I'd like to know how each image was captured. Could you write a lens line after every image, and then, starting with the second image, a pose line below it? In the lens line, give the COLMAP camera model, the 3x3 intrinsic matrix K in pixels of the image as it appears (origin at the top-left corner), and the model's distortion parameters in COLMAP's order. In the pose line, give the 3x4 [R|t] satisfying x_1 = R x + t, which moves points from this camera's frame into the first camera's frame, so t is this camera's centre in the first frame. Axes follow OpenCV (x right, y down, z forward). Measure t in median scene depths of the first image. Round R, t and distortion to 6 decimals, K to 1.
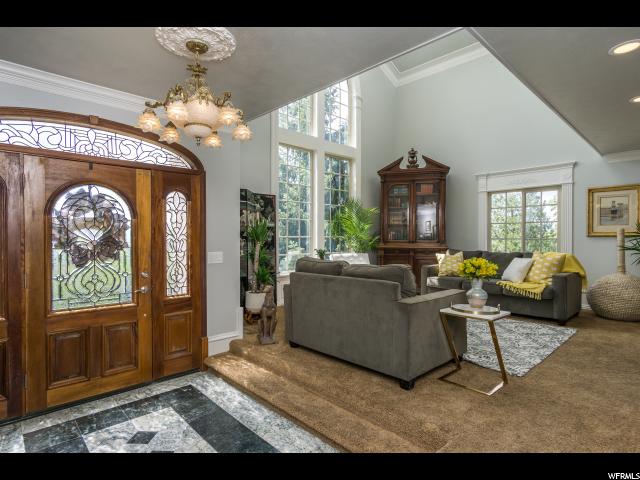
lens RADIAL K [[346.3, 0, 320.1], [0, 346.3, 240.3], [0, 0, 1]] dist [0.018861, -0.002432]
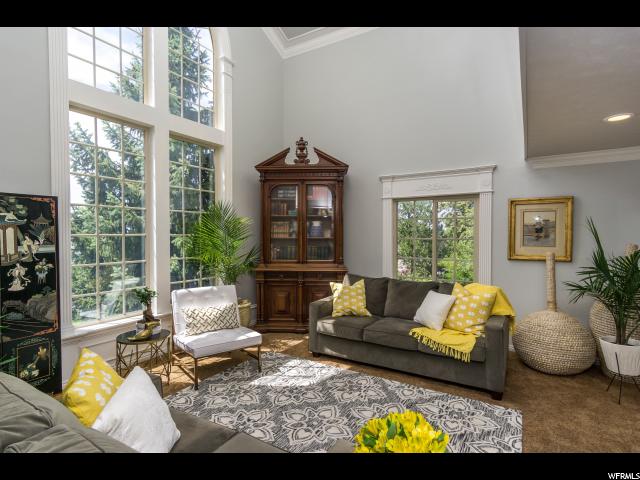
lens RADIAL K [[346.3, 0, 320.1], [0, 346.3, 241.1], [0, 0, 1]] dist [0.018861, -0.002432]
pose [[0.965274, -0.006997, 0.261145, 0.136062], [0.004209, 0.999928, 0.011235, -0.062116], [-0.261205, -0.009746, 0.965234, 0.334815]]
